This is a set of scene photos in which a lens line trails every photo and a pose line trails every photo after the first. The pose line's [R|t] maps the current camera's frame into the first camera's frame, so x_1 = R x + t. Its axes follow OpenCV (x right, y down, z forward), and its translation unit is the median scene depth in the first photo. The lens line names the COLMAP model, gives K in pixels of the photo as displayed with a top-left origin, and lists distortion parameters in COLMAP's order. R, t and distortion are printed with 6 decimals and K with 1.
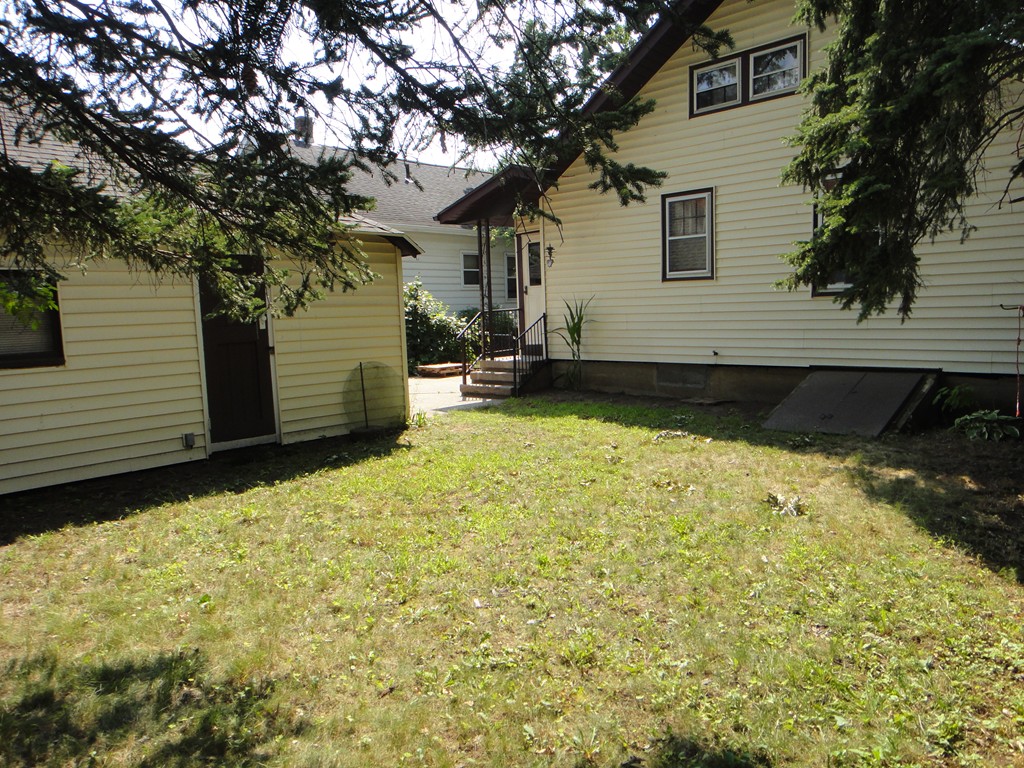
lens RADIAL K [[736.7, 0, 515.3], [0, 736.7, 377.3], [0, 0, 1]] dist [0.009929, 0.000011]
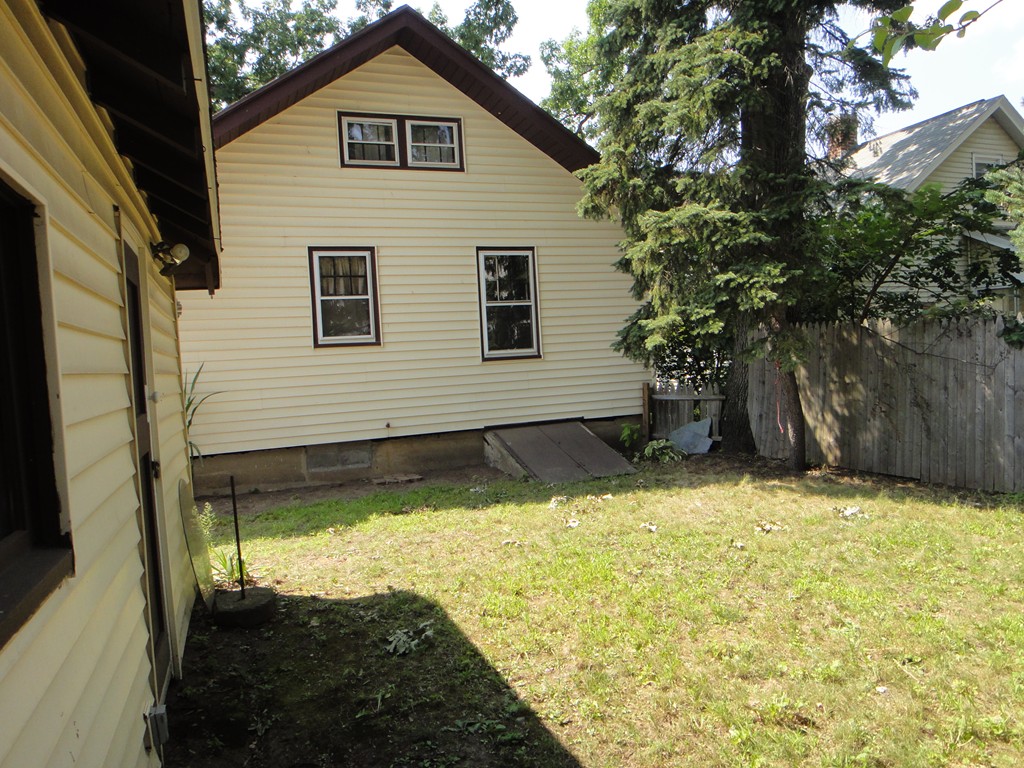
lens RADIAL K [[736.7, 0, 515.3], [0, 736.7, 377.3], [0, 0, 1]] dist [0.009929, 0.000011]
pose [[0.443623, -0.017338, 0.896046, -0.475708], [0.130387, 0.990424, -0.045389, -0.029695], [-0.886678, 0.136968, 0.441635, 0.448498]]
